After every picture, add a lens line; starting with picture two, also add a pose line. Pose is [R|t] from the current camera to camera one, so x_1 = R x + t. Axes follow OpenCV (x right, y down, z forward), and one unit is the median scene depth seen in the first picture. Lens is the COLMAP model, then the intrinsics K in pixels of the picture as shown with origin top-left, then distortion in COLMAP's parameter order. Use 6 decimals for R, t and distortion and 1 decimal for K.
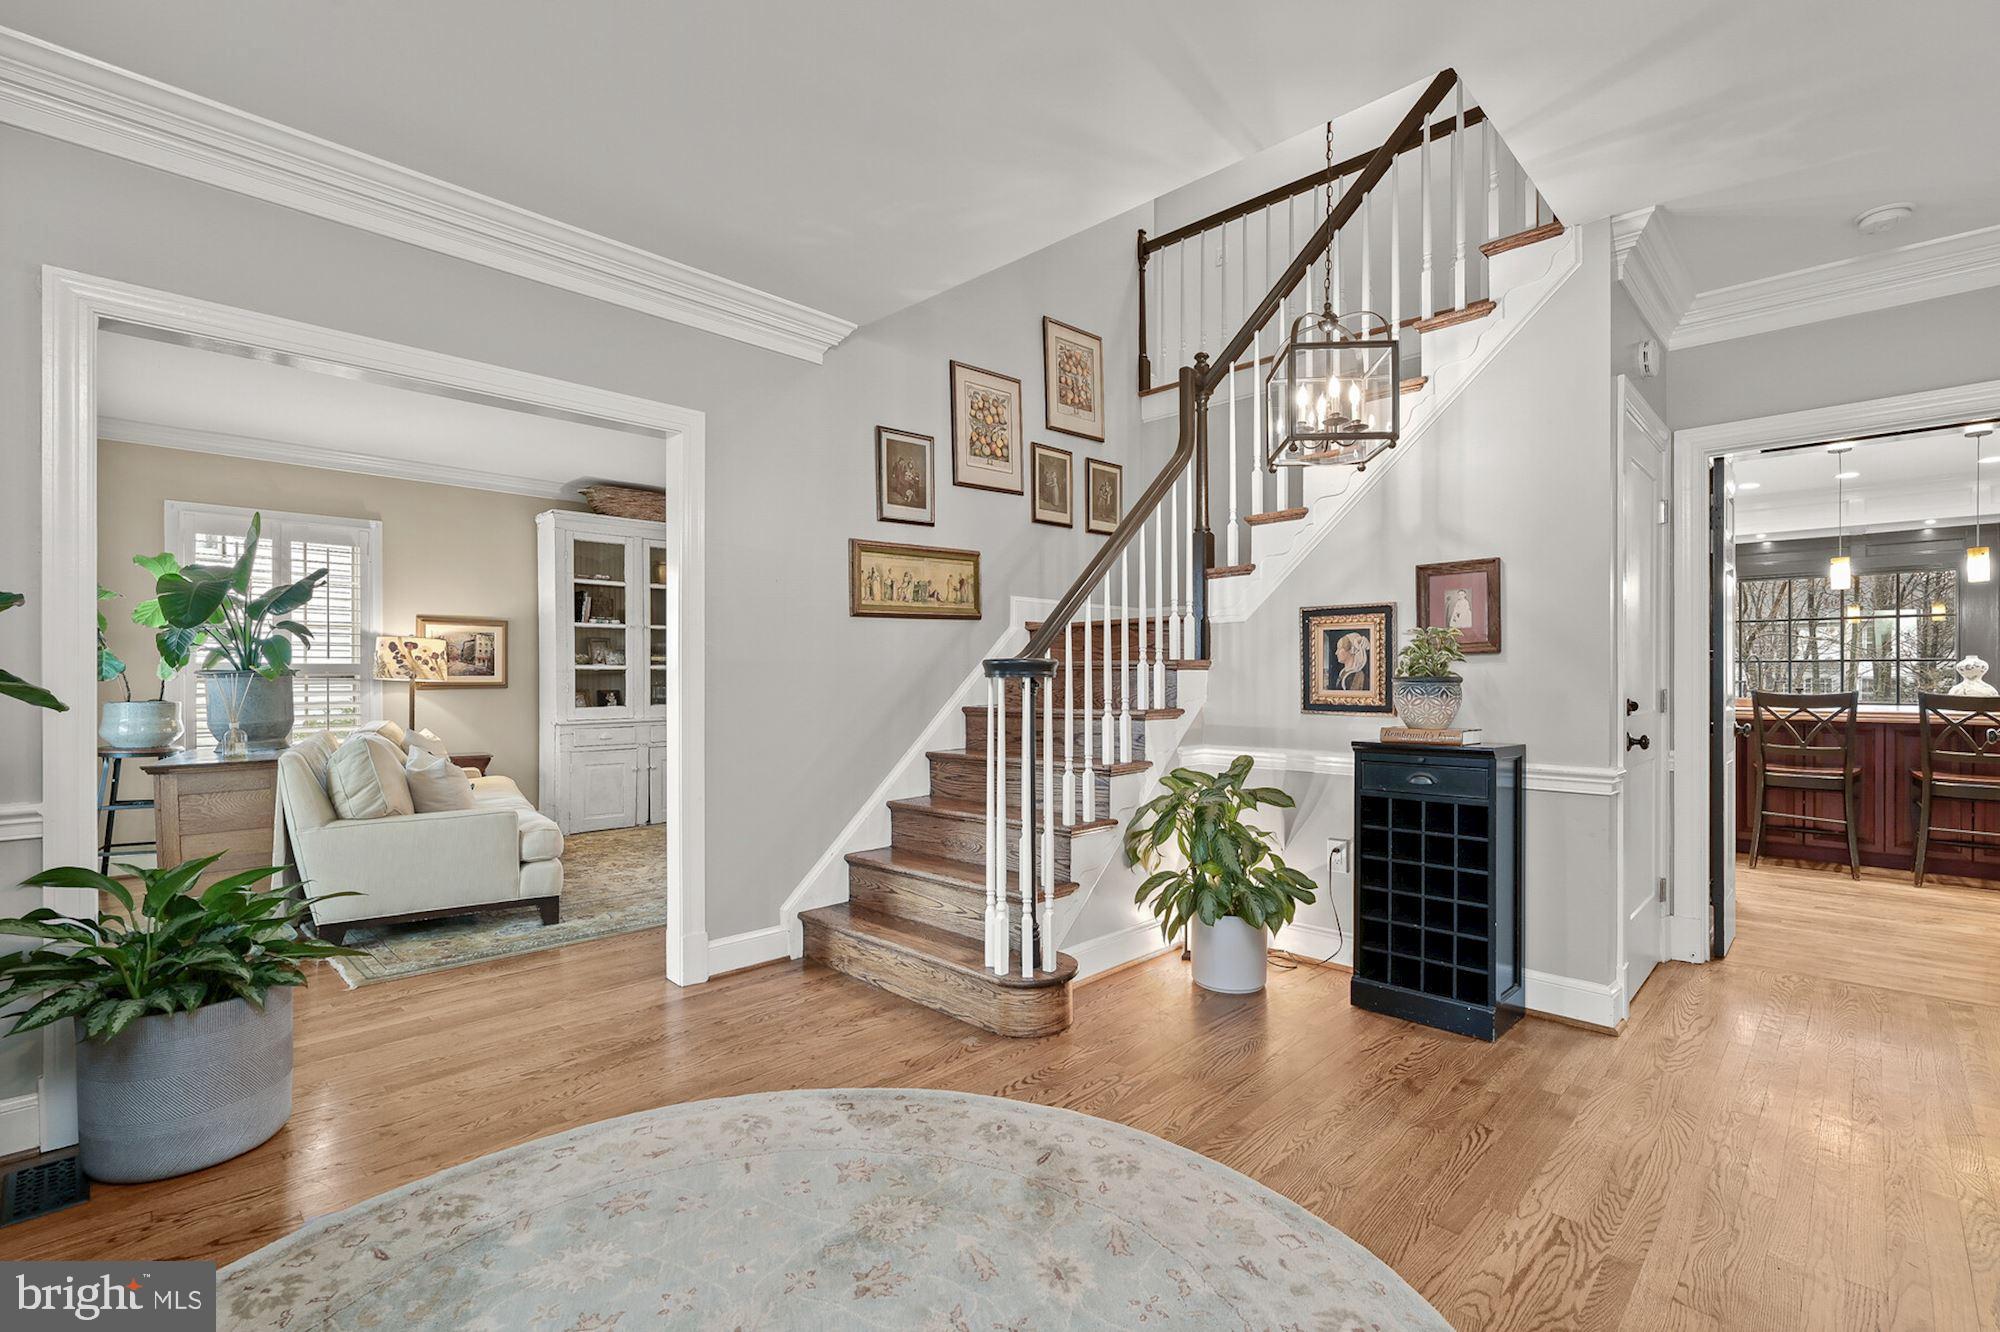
lens RADIAL K [[901.3, 0, 1006.4], [0, 901.3, 677.4], [0, 0, 1]] dist [-0.003312, -0.000108]
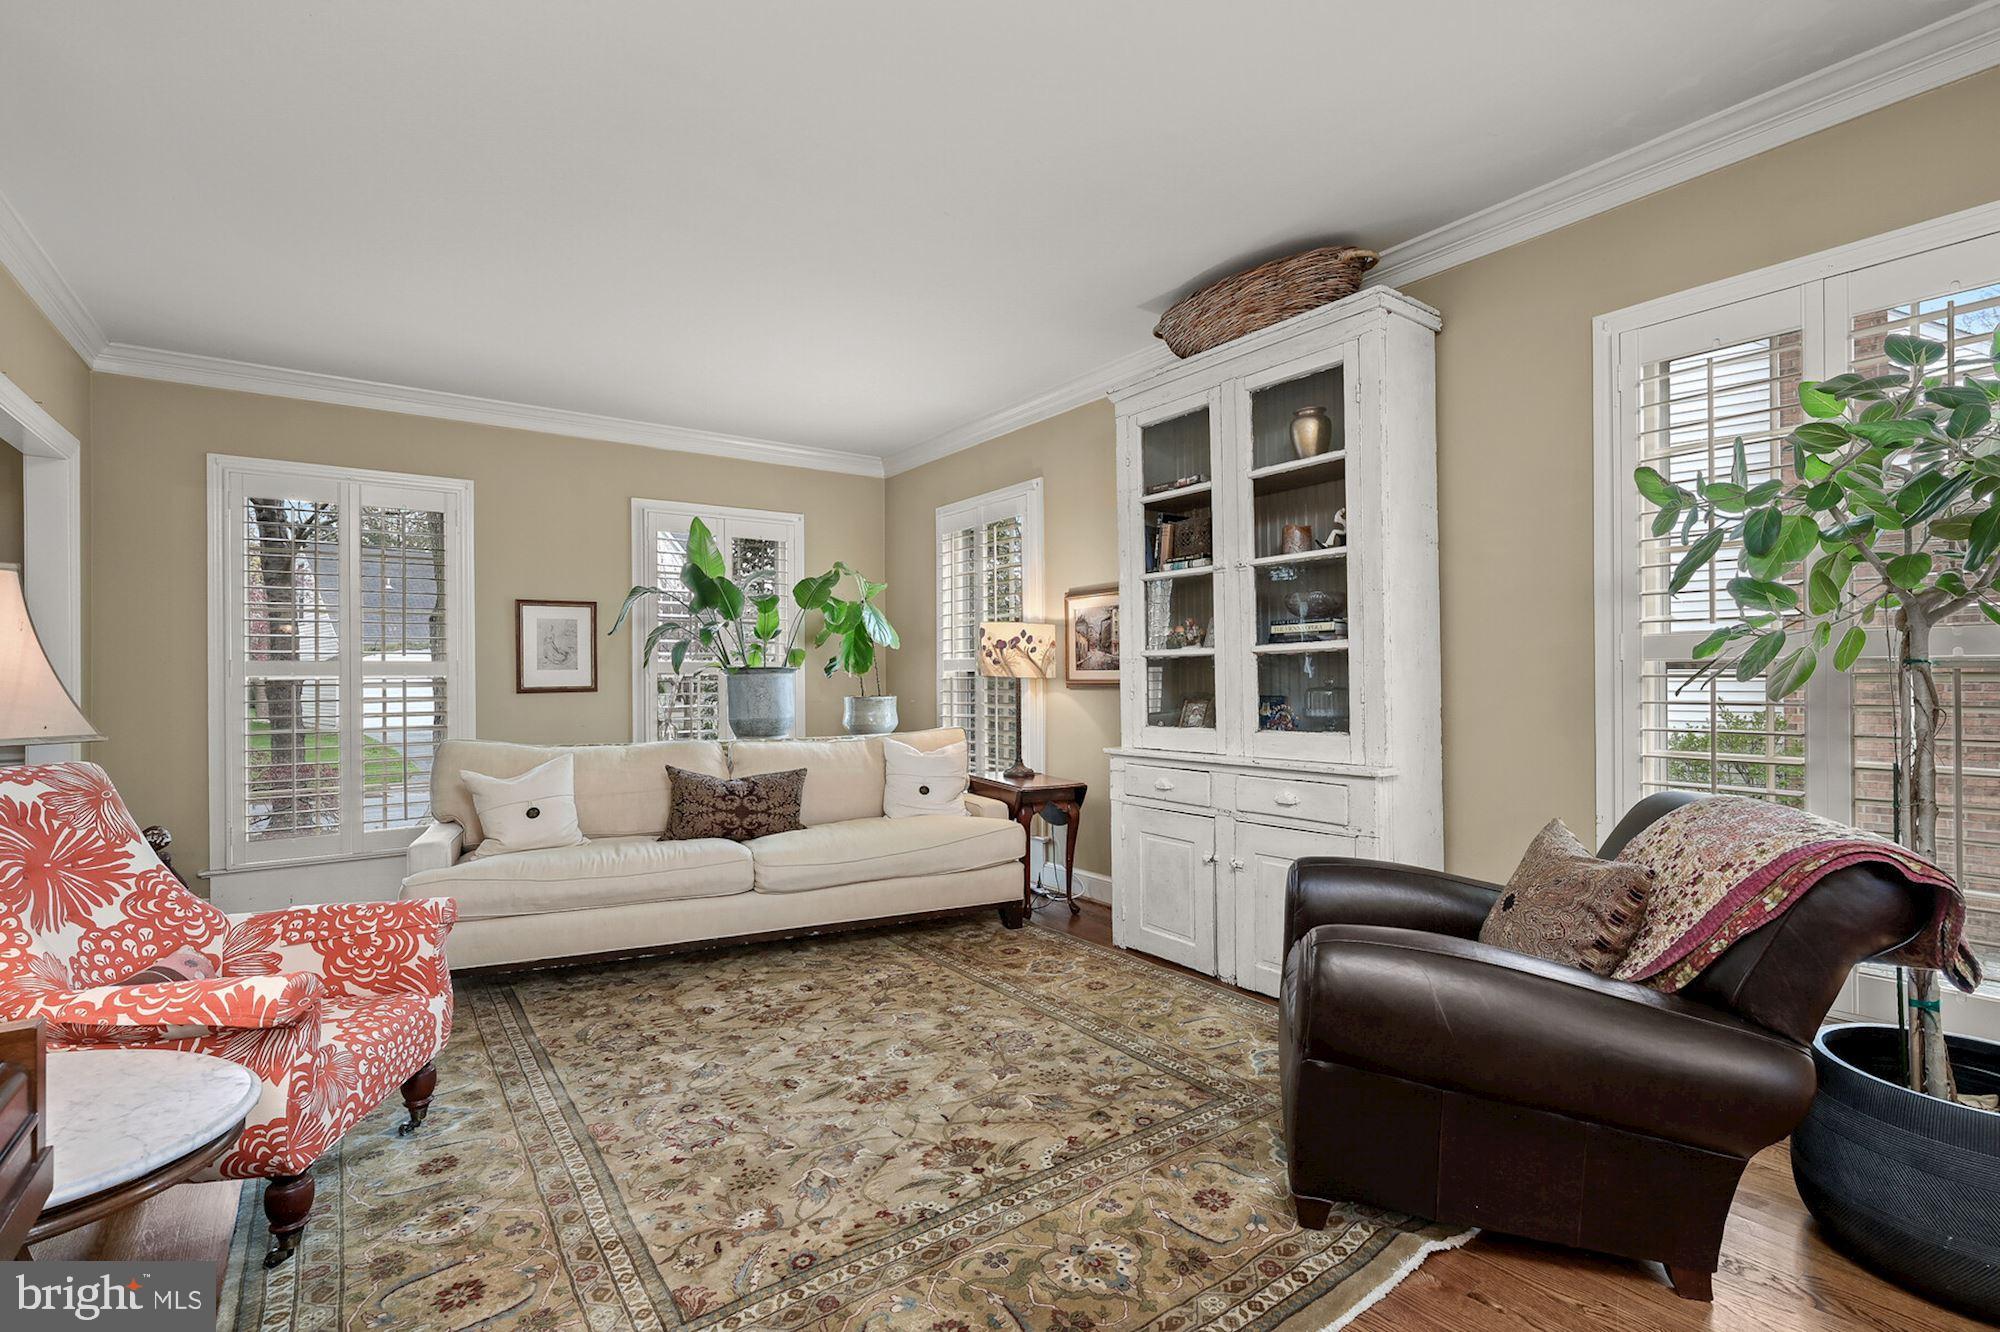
lens RADIAL K [[901.3, 0, 1014.7], [0, 901.3, 671.6], [0, 0, 1]] dist [-0.003312, -0.000108]
pose [[-0.159495, -0.002122, -0.987196, 0.090433], [0.005706, 0.999979, -0.003071, 0.001039], [0.987182, -0.006122, -0.159479, 1.020199]]
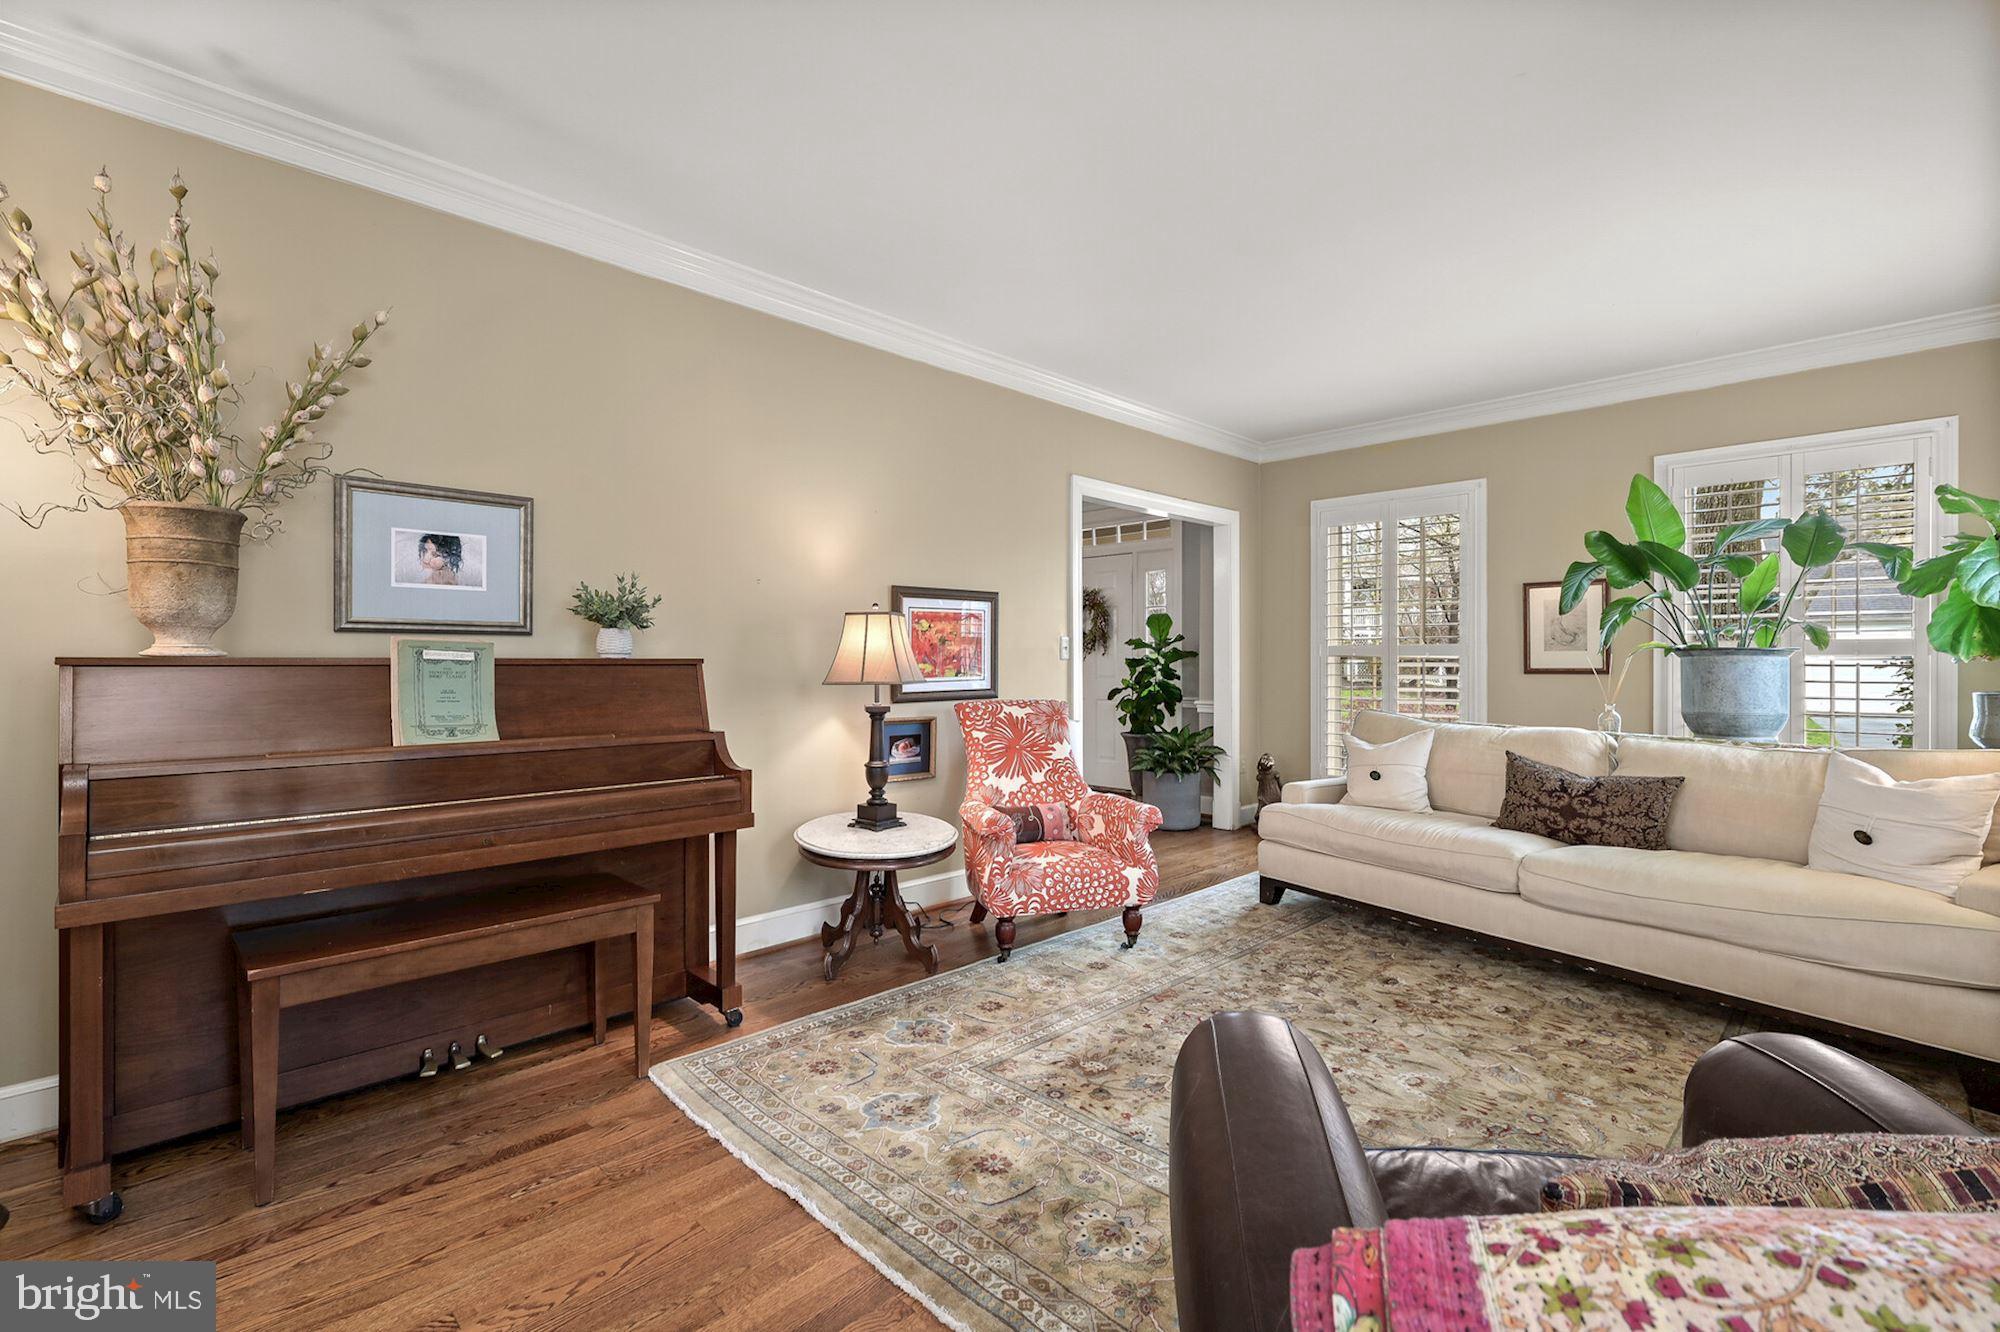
lens RADIAL K [[901.3, 0, 1019.8], [0, 901.3, 656.7], [0, 0, 1]] dist [-0.003312, -0.000108]
pose [[-0.999988, -0.000567, 0.004830, -0.124270], [-0.000569, 1.000000, -0.000404, 0.000287], [-0.004830, -0.000406, -0.999988, 1.246449]]
